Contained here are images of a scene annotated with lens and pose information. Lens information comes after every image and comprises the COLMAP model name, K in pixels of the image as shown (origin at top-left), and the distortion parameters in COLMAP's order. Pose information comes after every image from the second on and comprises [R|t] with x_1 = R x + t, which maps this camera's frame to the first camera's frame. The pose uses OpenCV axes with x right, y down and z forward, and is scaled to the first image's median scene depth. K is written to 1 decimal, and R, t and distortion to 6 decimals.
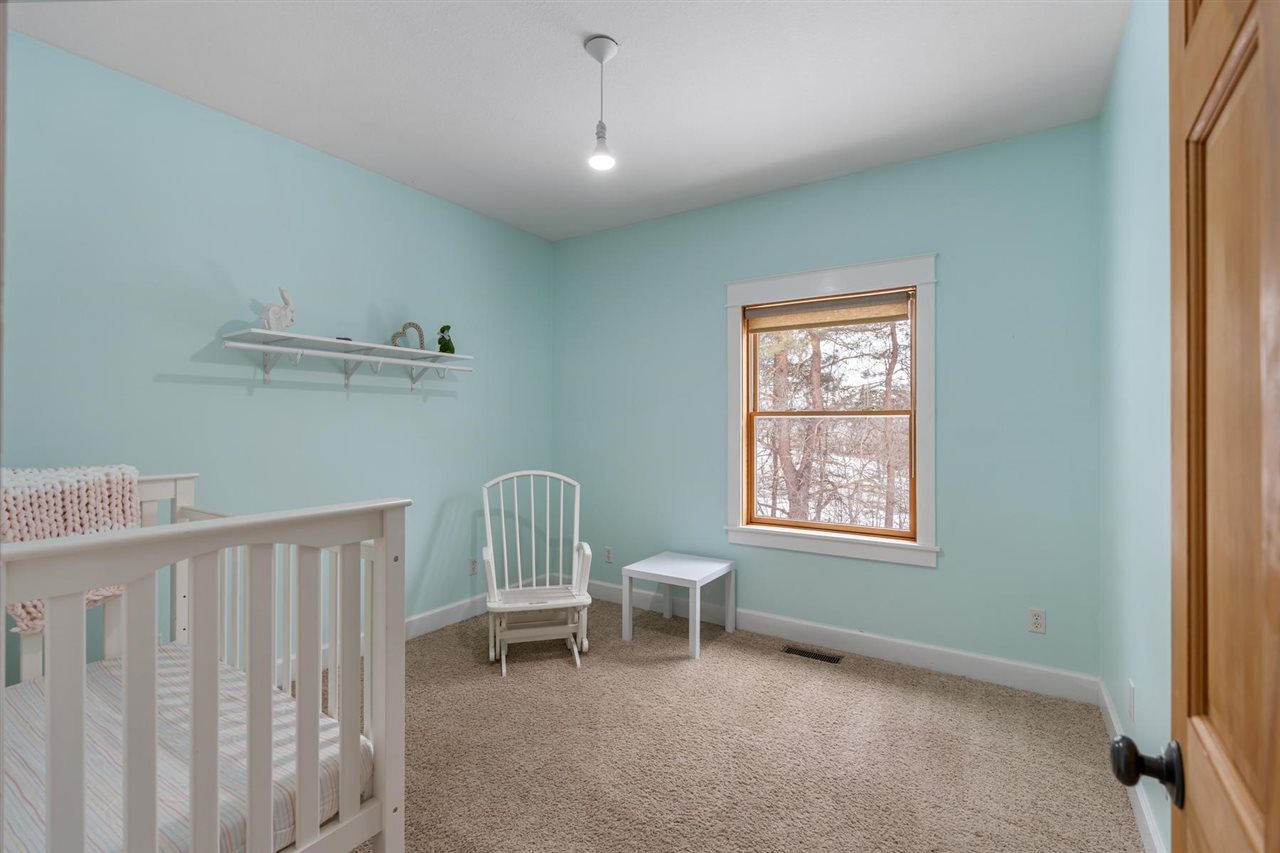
lens RADIAL K [[572.4, 0, 636.9], [0, 572.4, 422.2], [0, 0, 1]] dist [-0.014815, -0.000276]
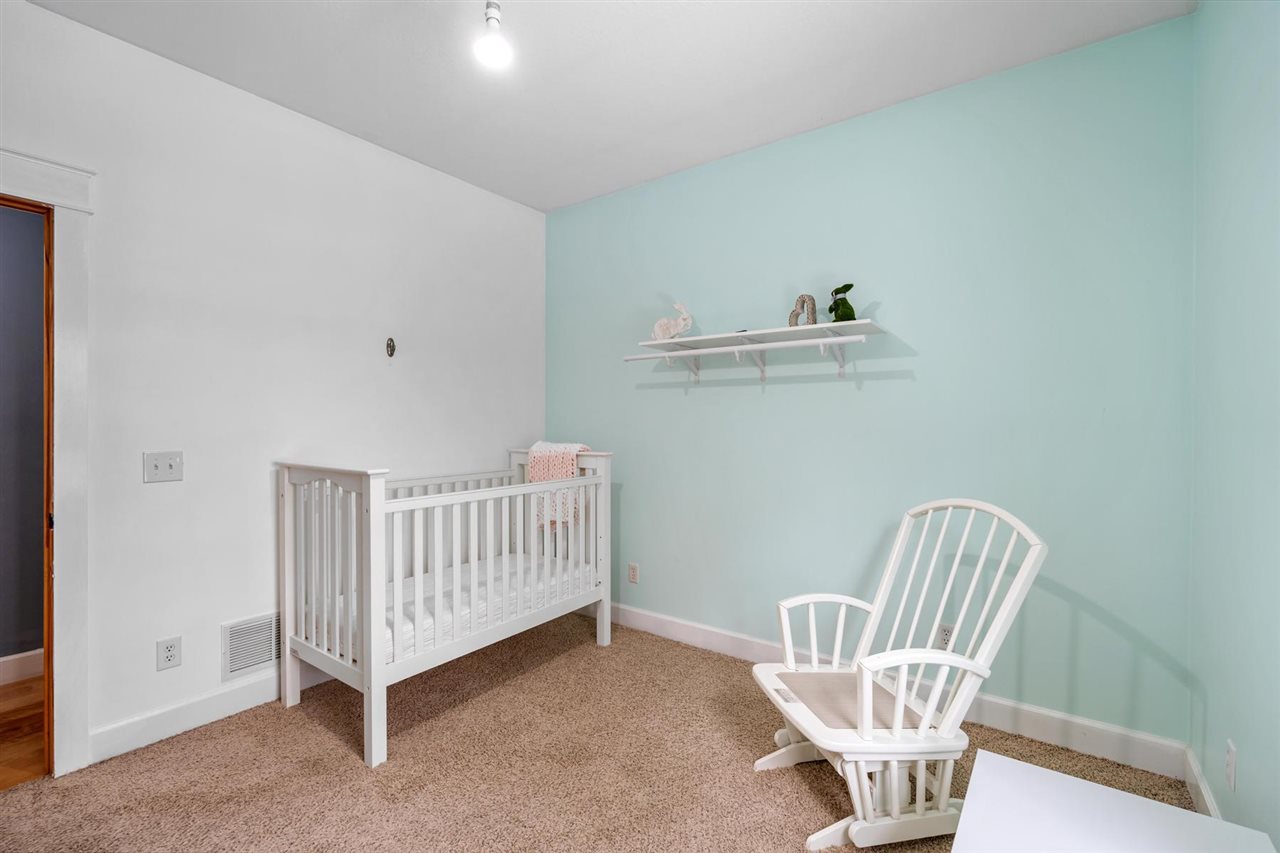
lens RADIAL K [[572.4, 0, 636.8], [0, 572.4, 425.8], [0, 0, 1]] dist [-0.014815, -0.000276]
pose [[-0.086780, 0.005640, -0.996212, 0.438197], [0.001756, 0.999983, 0.005509, 0.009273], [0.996226, -0.001271, -0.086789, 0.821133]]
